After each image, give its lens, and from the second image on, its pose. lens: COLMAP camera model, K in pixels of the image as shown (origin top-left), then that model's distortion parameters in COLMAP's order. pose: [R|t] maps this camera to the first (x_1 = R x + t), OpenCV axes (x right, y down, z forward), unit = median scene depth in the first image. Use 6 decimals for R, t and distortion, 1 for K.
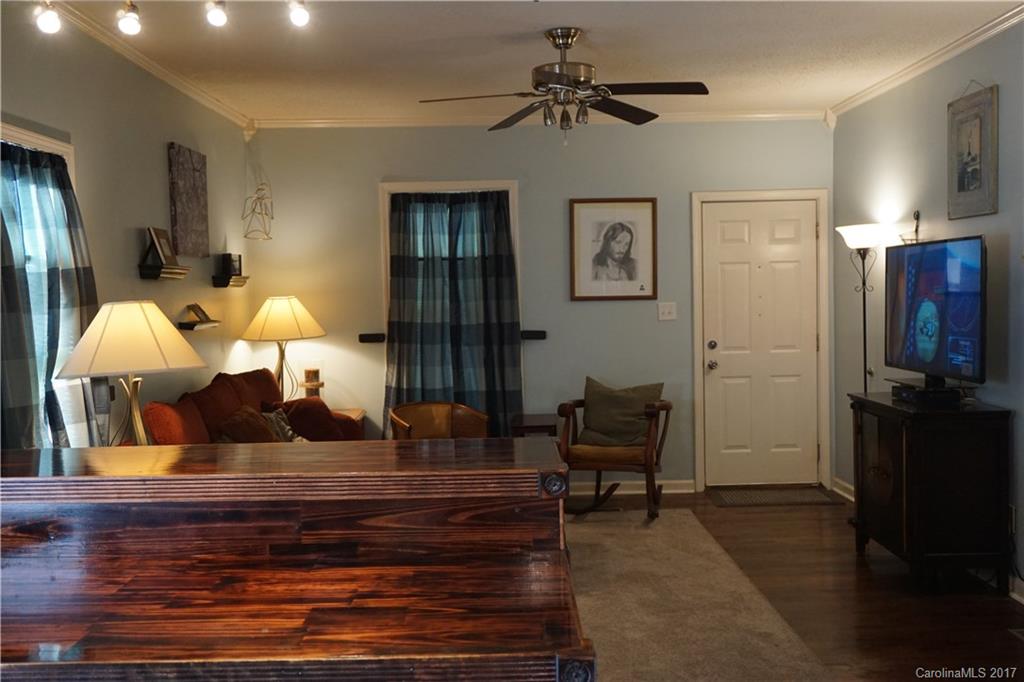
lens RADIAL K [[1012.1, 0, 514.3], [0, 1012.1, 338.5], [0, 0, 1]] dist [0.000748, 0.000000]
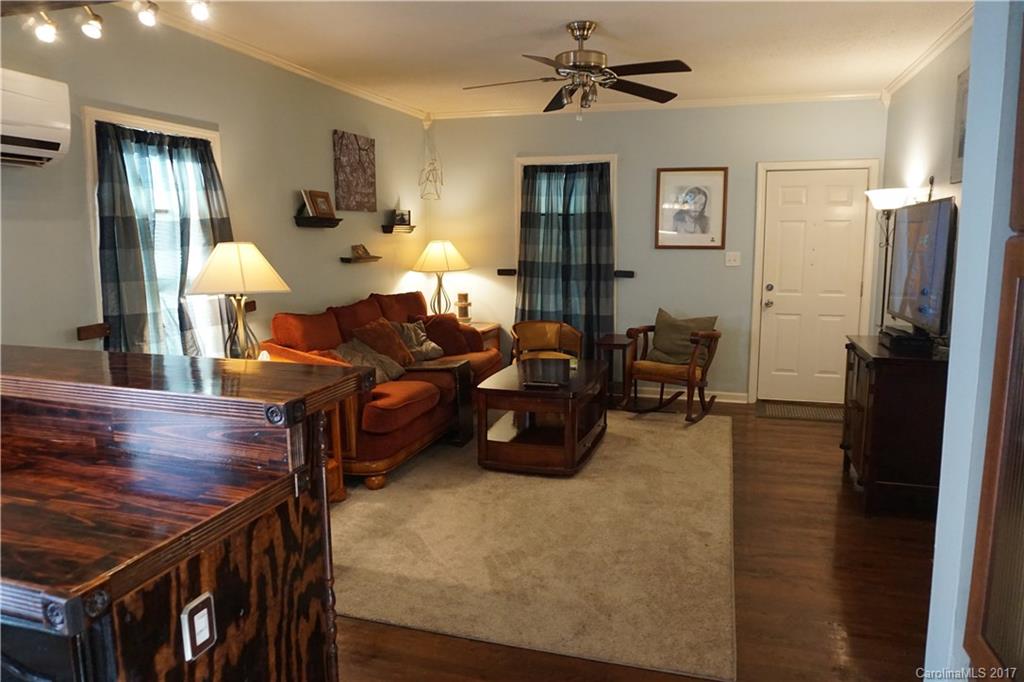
lens RADIAL K [[684.8, 0, 508.0], [0, 684.8, 337.4], [0, 0, 1]] dist [-0.055777, 0.017013]
pose [[0.952071, 0.062003, -0.299526, 0.152671], [-0.032663, 0.994249, 0.101990, -0.007636], [0.304127, -0.087319, 0.948621, 0.114701]]
